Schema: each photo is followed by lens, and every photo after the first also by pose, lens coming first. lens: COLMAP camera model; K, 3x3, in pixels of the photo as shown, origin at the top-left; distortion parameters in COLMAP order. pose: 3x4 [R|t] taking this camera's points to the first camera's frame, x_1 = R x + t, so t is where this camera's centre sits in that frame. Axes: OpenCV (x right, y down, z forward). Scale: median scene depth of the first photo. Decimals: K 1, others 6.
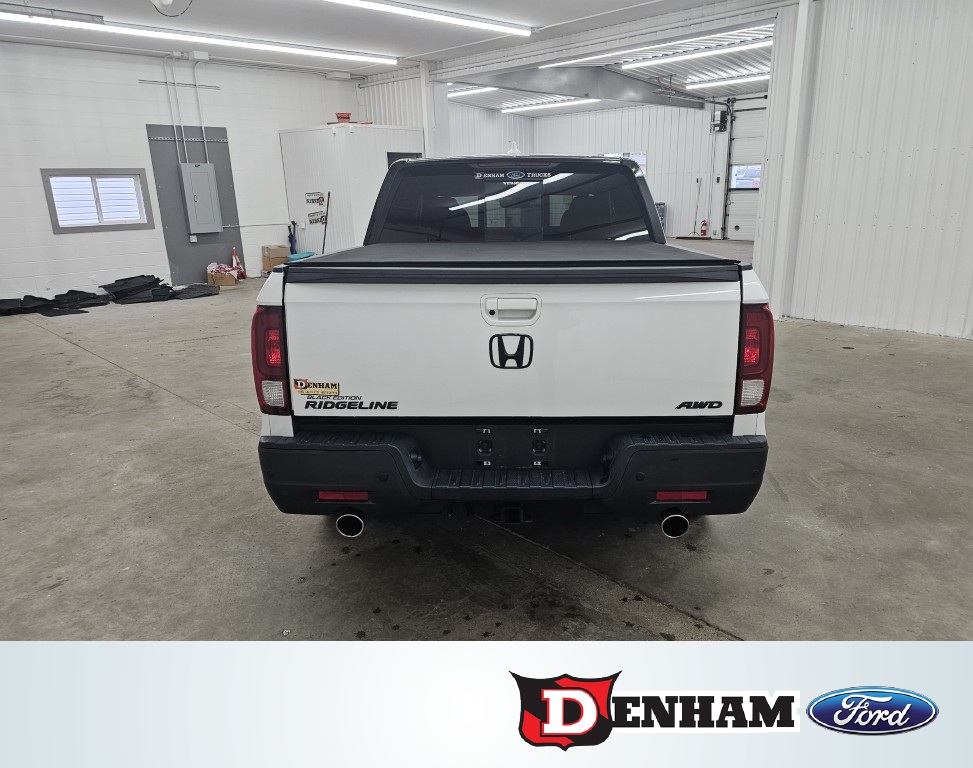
lens RADIAL K [[701.9, 0, 494.2], [0, 701.9, 386.7], [0, 0, 1]] dist [0.022456, -0.022319]
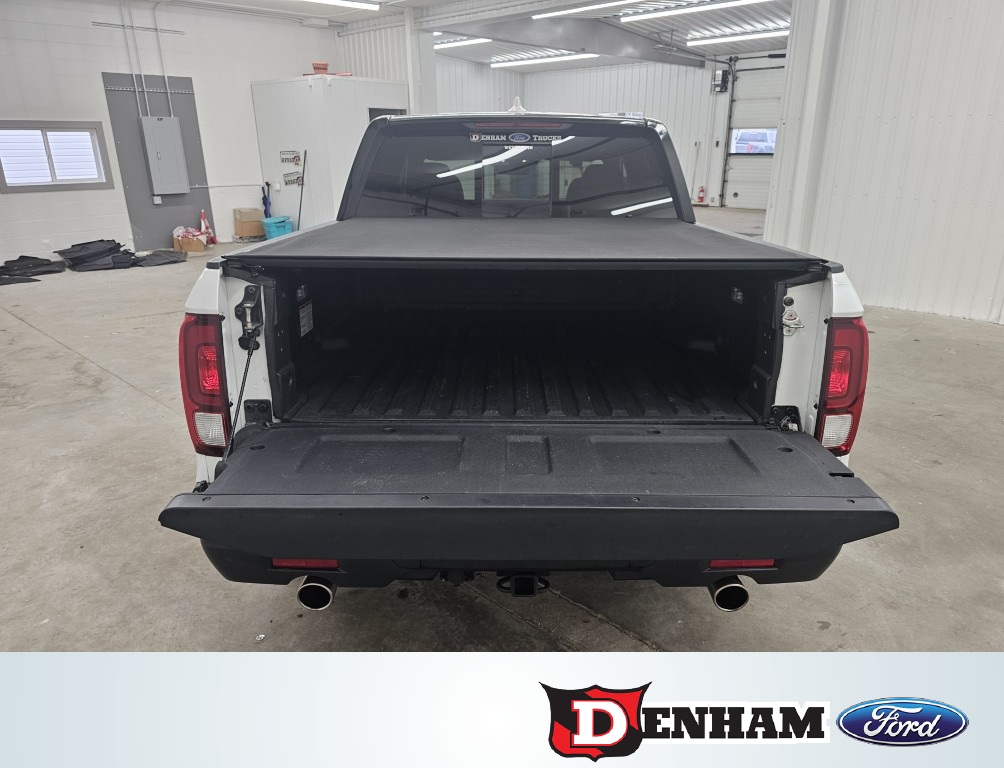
lens RADIAL K [[702.4, 0, 504.9], [0, 702.4, 387.3], [0, 0, 1]] dist [0.021202, -0.026582]
pose [[0.999348, 0.003550, 0.035929, -0.006415], [-0.005441, 0.998596, 0.052686, -0.019374], [-0.035692, -0.052847, 0.997965, 0.059623]]
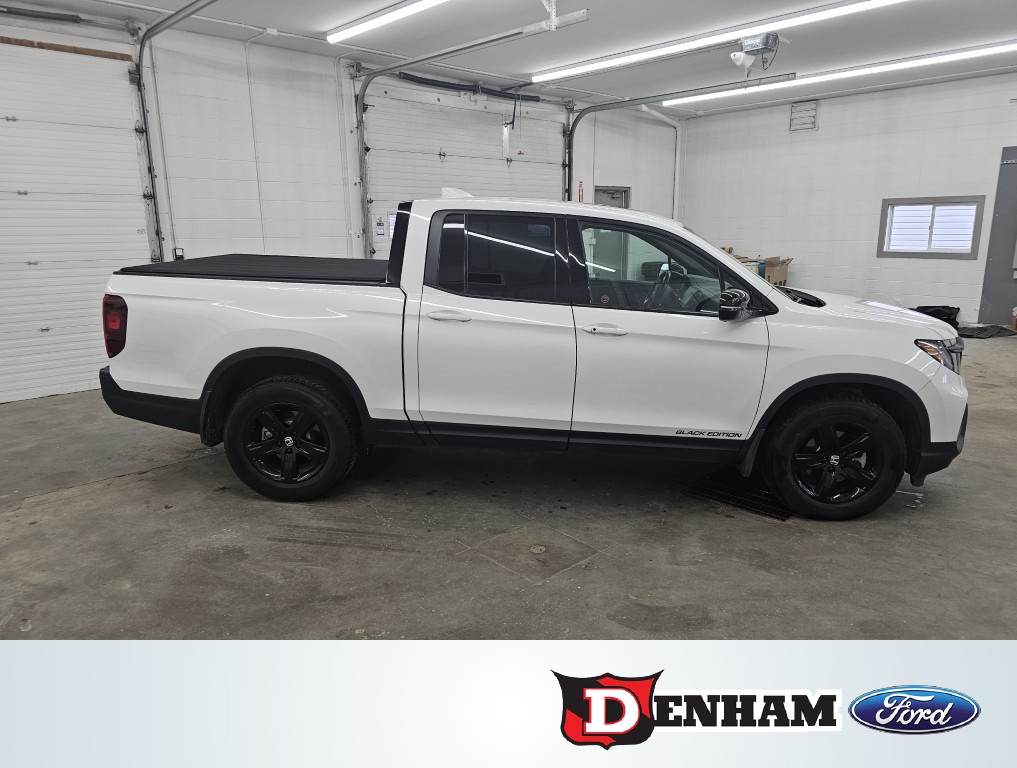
lens RADIAL K [[671.2, 0, 513.1], [0, 671.2, 378.5], [0, 0, 1]] dist [0.019621, -0.001810]
pose [[-0.018517, 0.246721, -0.968910, 0.496312], [-0.271134, 0.931524, 0.242383, -0.148419], [0.962364, 0.267193, 0.049645, 0.471495]]
